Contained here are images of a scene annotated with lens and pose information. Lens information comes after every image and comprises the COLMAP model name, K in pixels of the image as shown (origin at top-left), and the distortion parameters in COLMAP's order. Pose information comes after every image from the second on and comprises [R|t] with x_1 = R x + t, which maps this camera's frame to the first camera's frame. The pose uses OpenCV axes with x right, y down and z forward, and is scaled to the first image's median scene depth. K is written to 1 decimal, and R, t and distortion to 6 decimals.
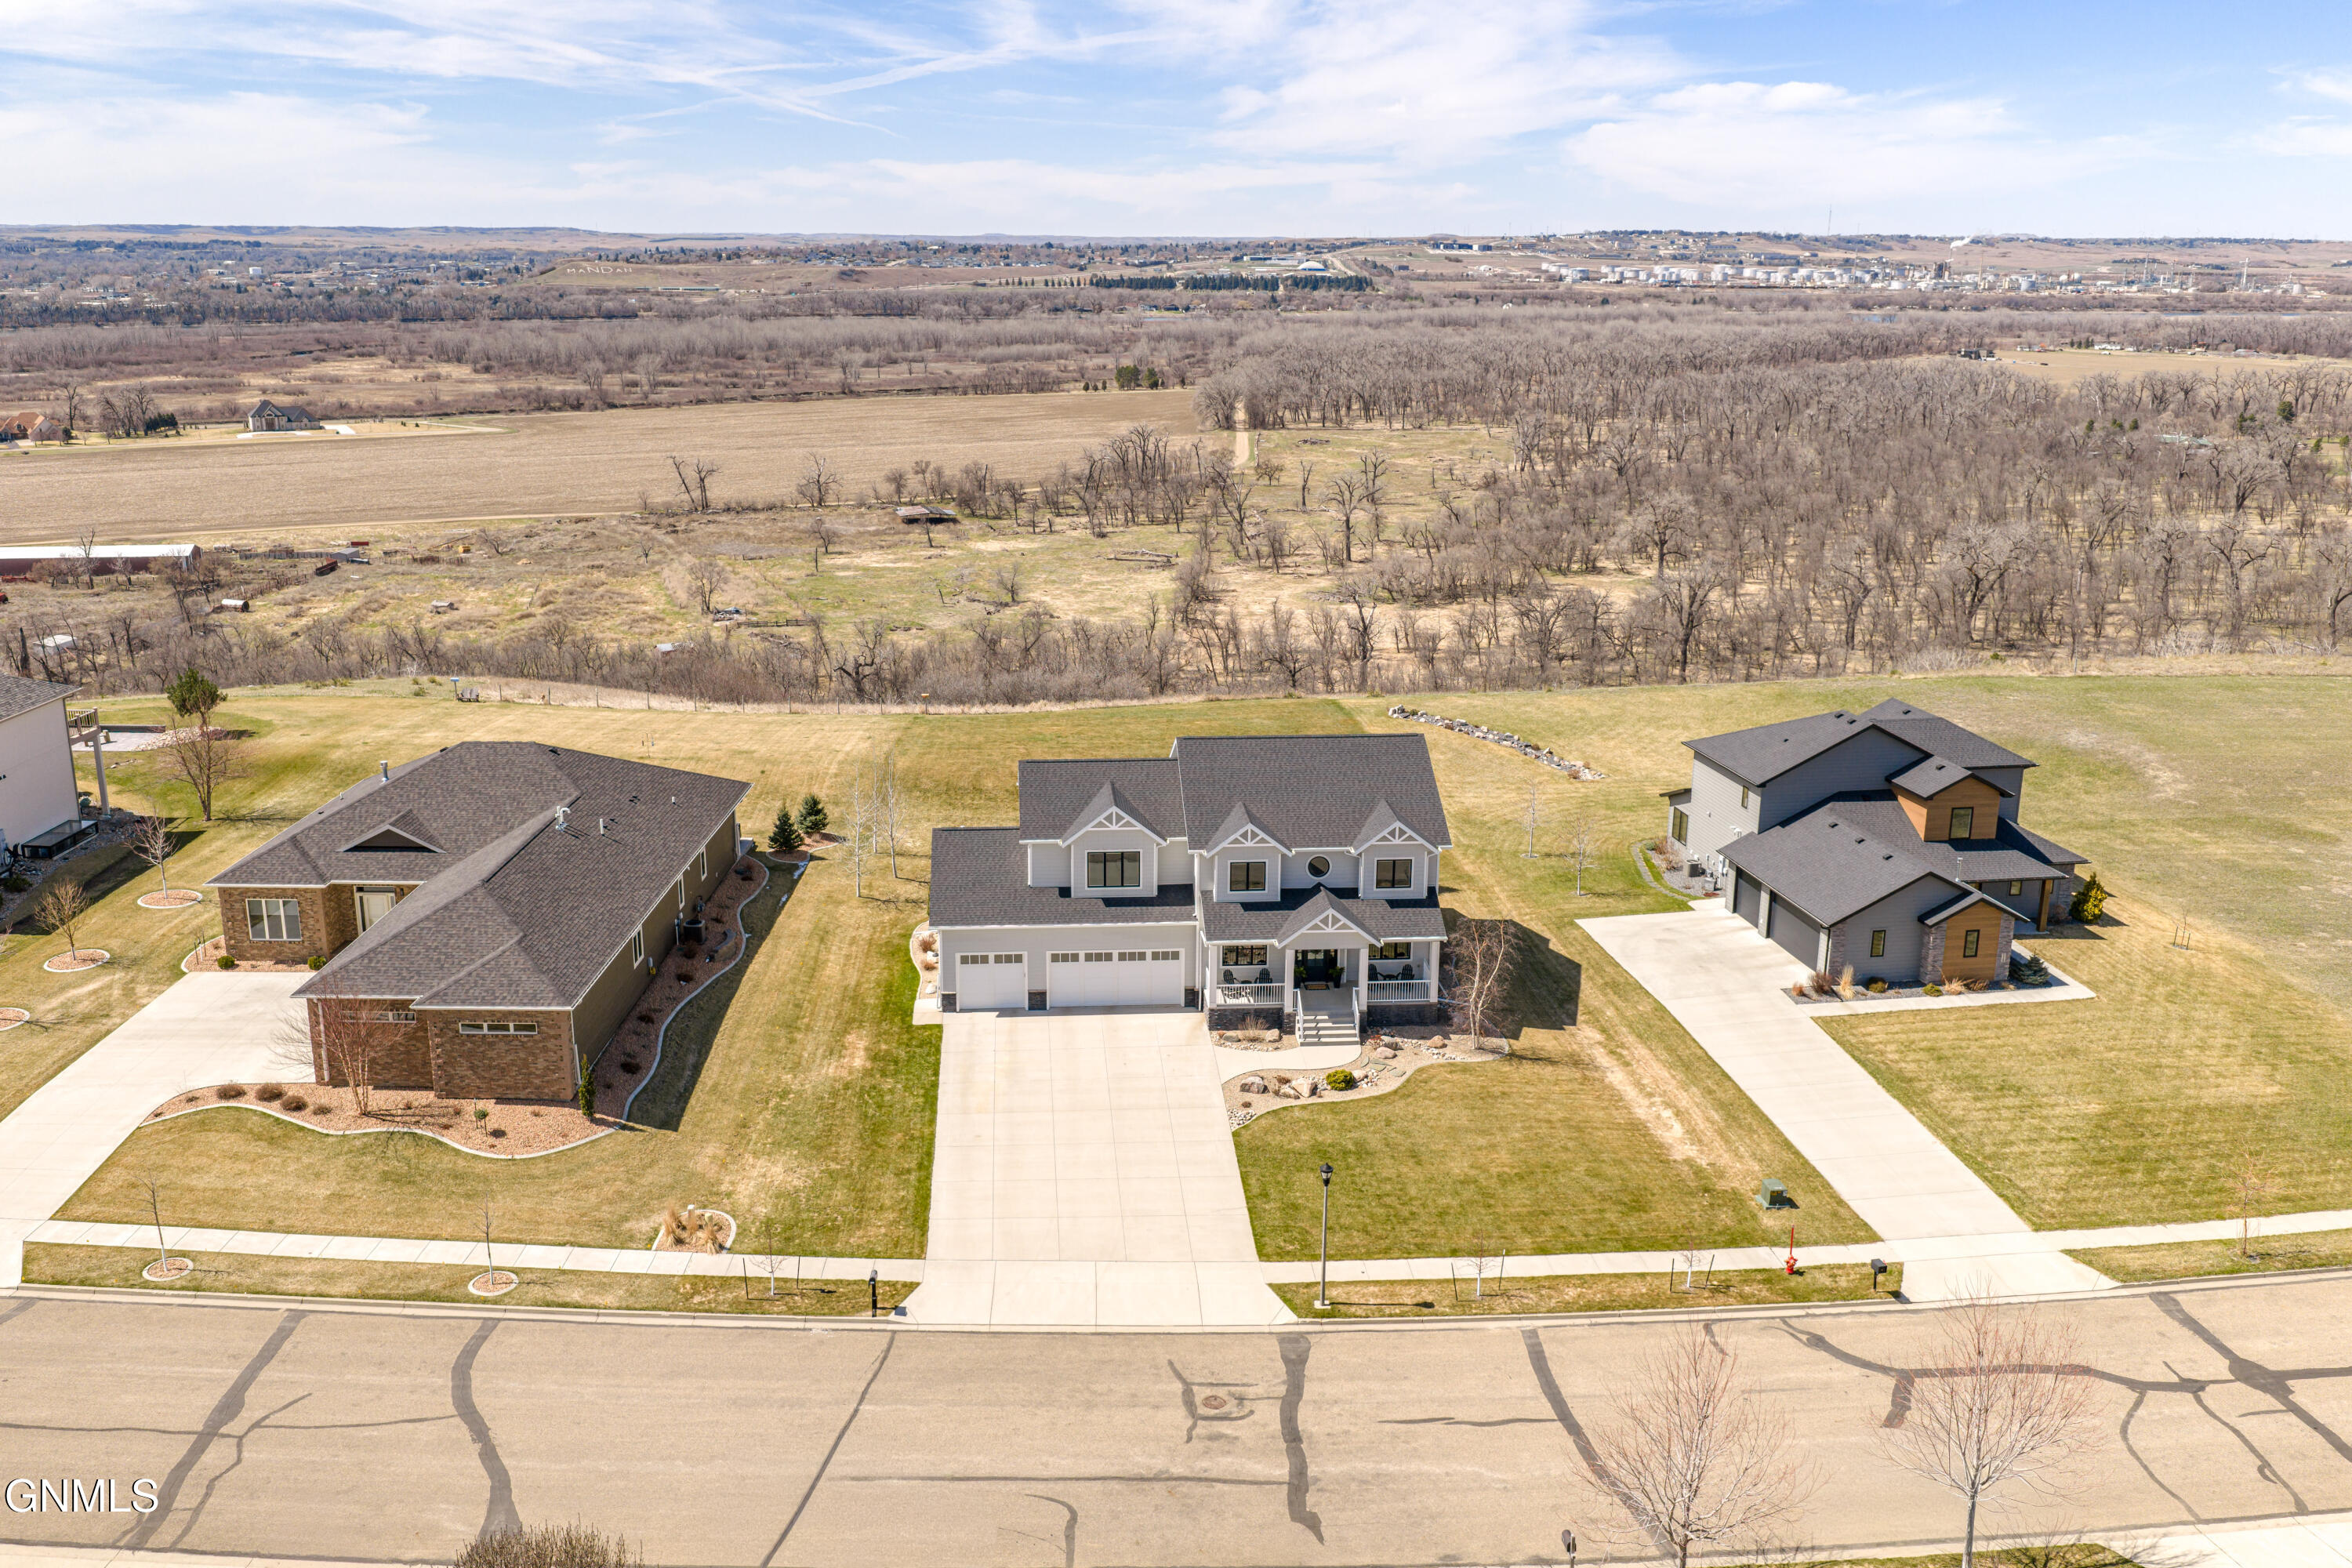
lens RADIAL K [[1997.6, 0, 1176.0], [0, 1997.6, 784.0], [0, 0, 1]] dist [0.021909, -0.047580]
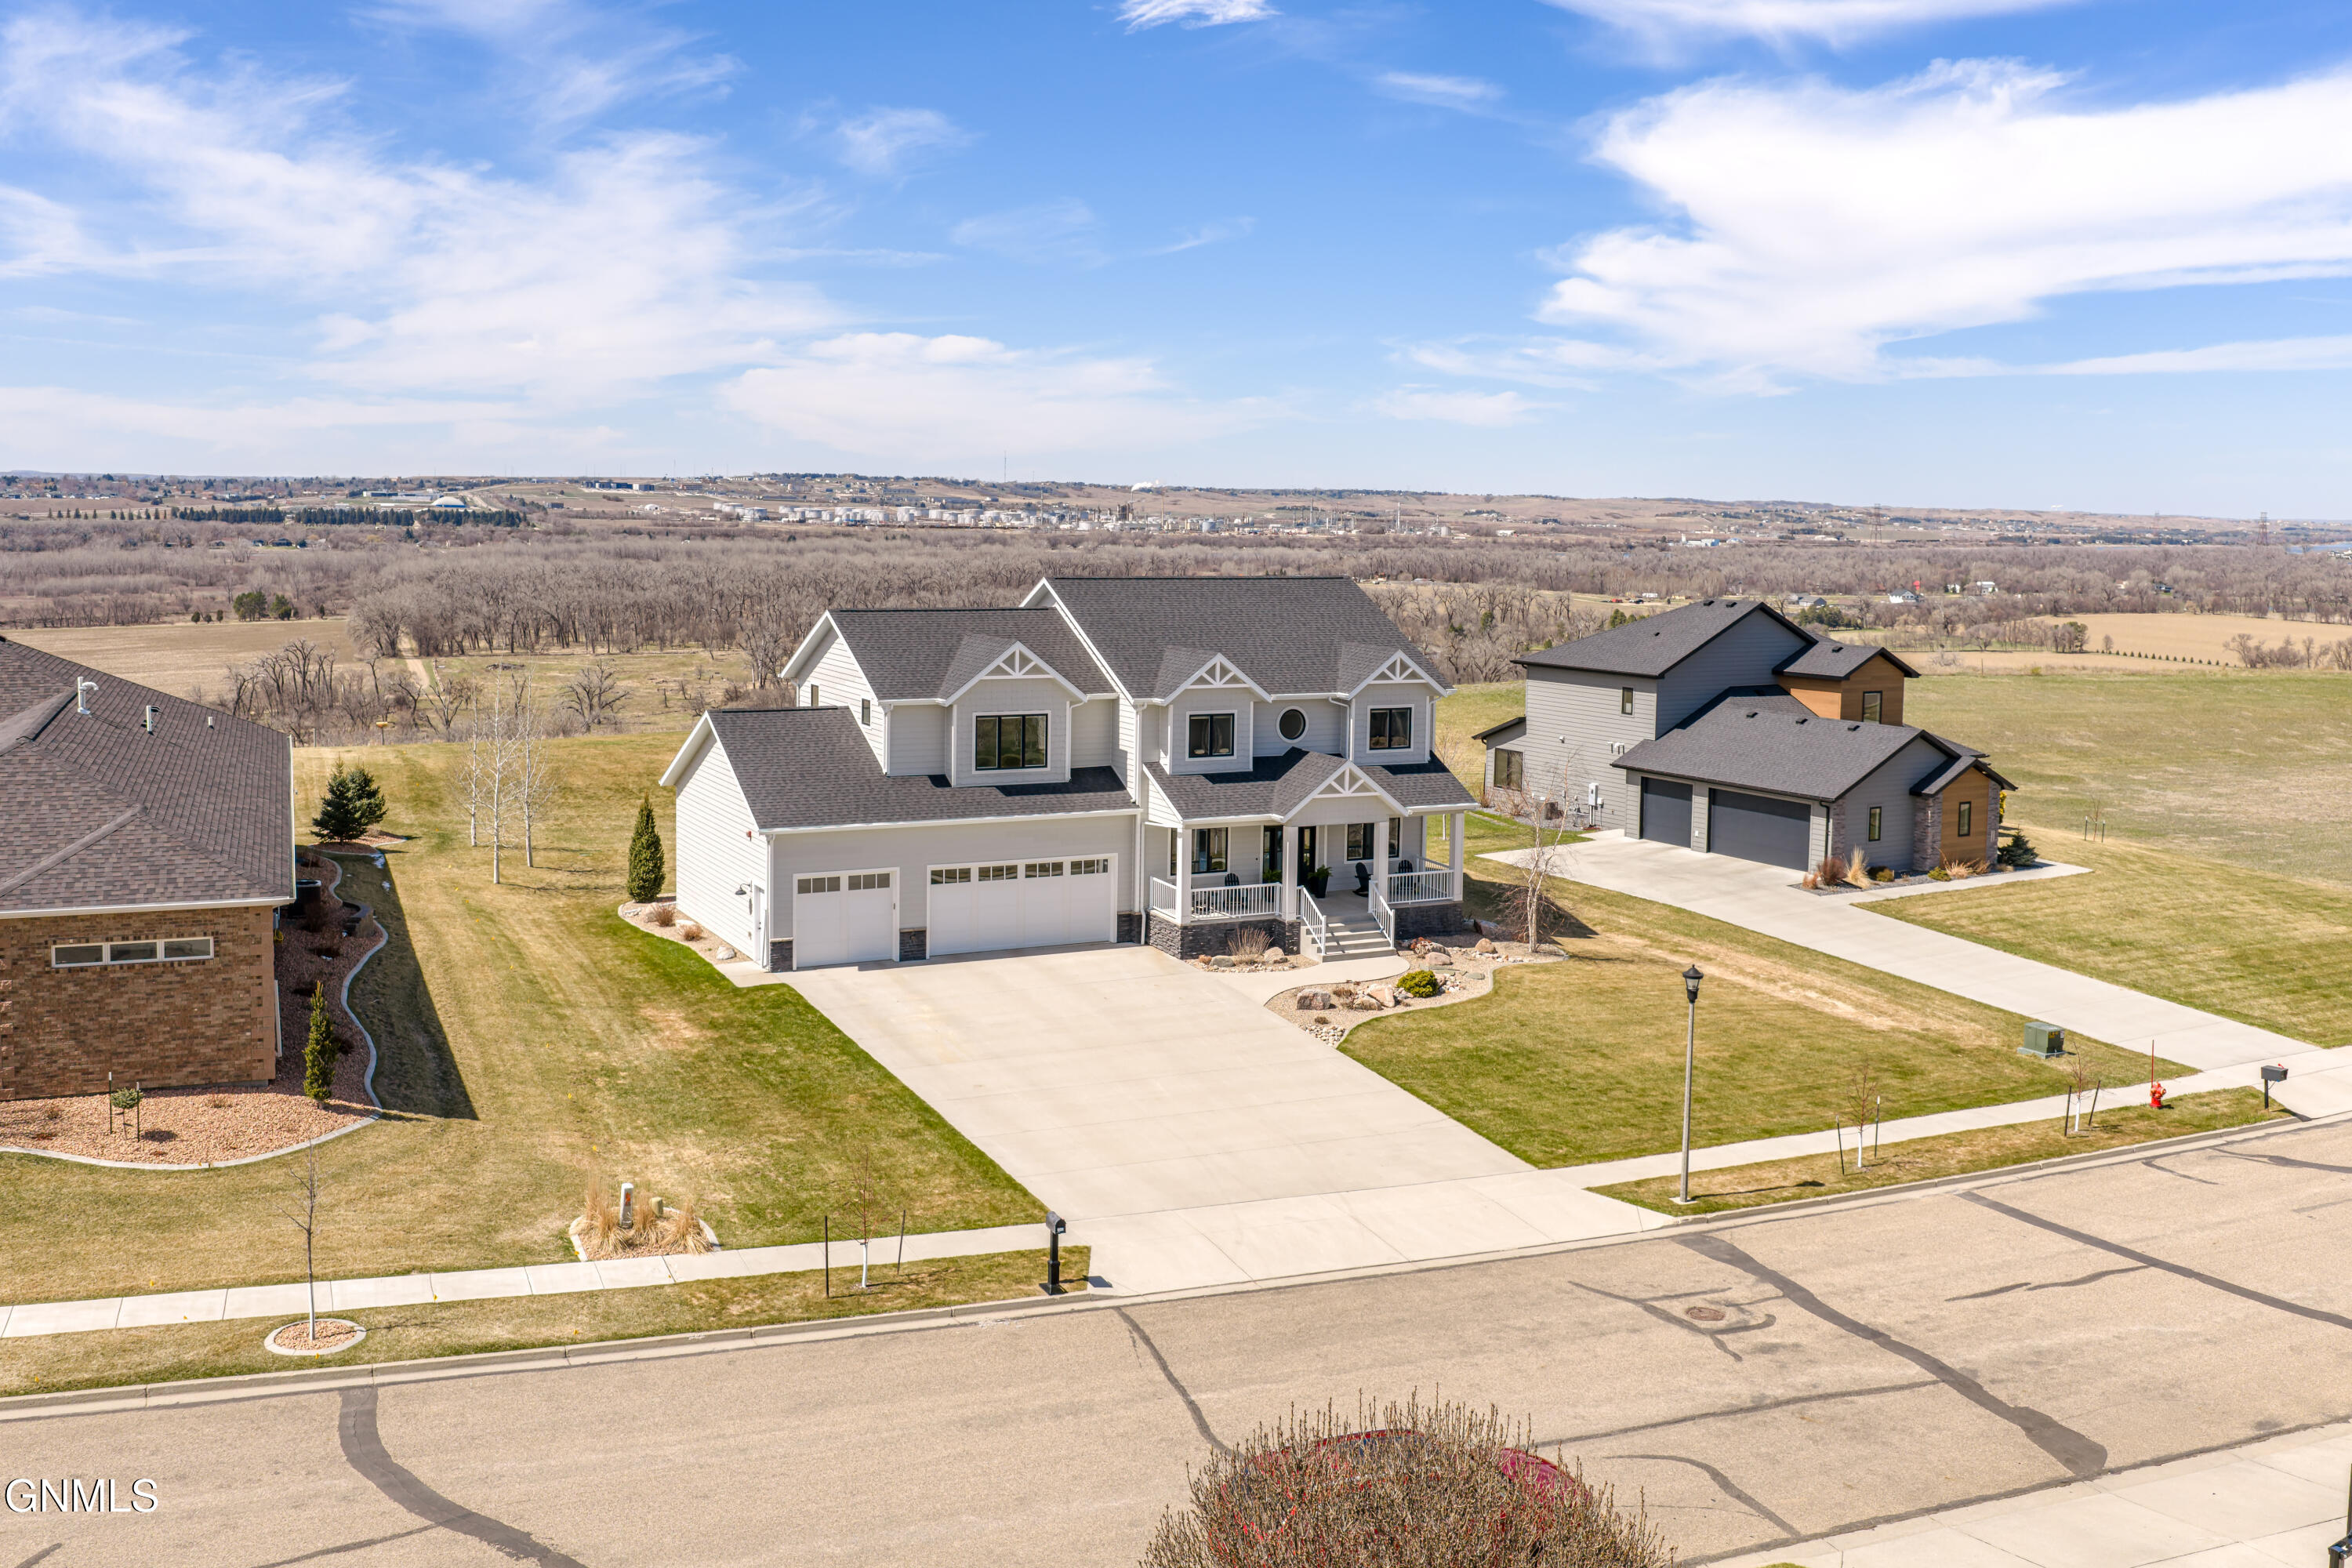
lens RADIAL K [[2213.4, 0, 1232.4], [0, 2213.4, 679.7], [0, 0, 1]] dist [0.018636, -0.036814]
pose [[0.917510, -0.022063, 0.397101, -0.260514], [0.092229, 0.983045, -0.158479, 0.147966], [-0.386872, 0.182031, 0.903988, 0.286196]]
